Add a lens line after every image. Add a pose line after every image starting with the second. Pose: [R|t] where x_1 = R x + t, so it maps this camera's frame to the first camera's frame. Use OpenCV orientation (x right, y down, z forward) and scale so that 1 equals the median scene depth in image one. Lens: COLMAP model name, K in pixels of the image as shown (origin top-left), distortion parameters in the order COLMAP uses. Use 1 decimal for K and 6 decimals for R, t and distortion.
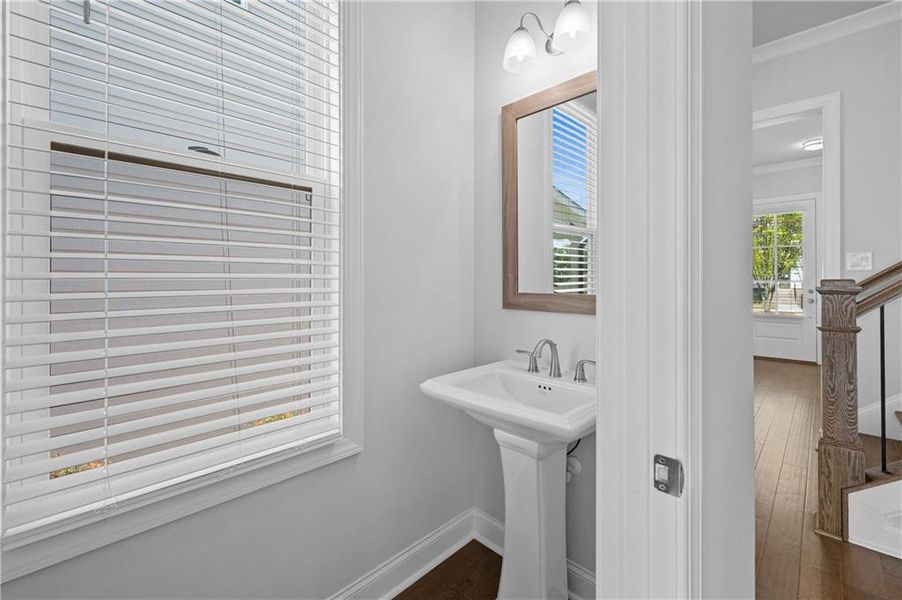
lens RADIAL K [[397.2, 0, 452.6], [0, 397.2, 304.2], [0, 0, 1]] dist [0.003295, 0.000808]
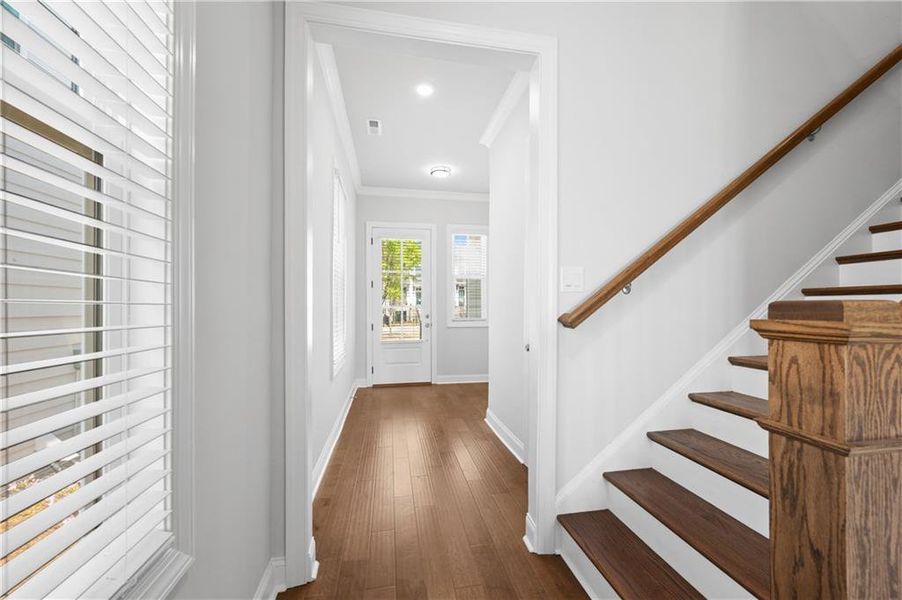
lens RADIAL K [[357.5, 0, 454.8], [0, 357.5, 304.9], [0, 0, 1]] dist [-0.000532, 0.000259]
pose [[0.594625, 0.007803, 0.803966, 0.479583], [0.043053, 0.998209, -0.041530, -0.057704], [-0.802850, 0.059308, 0.593224, 1.041700]]
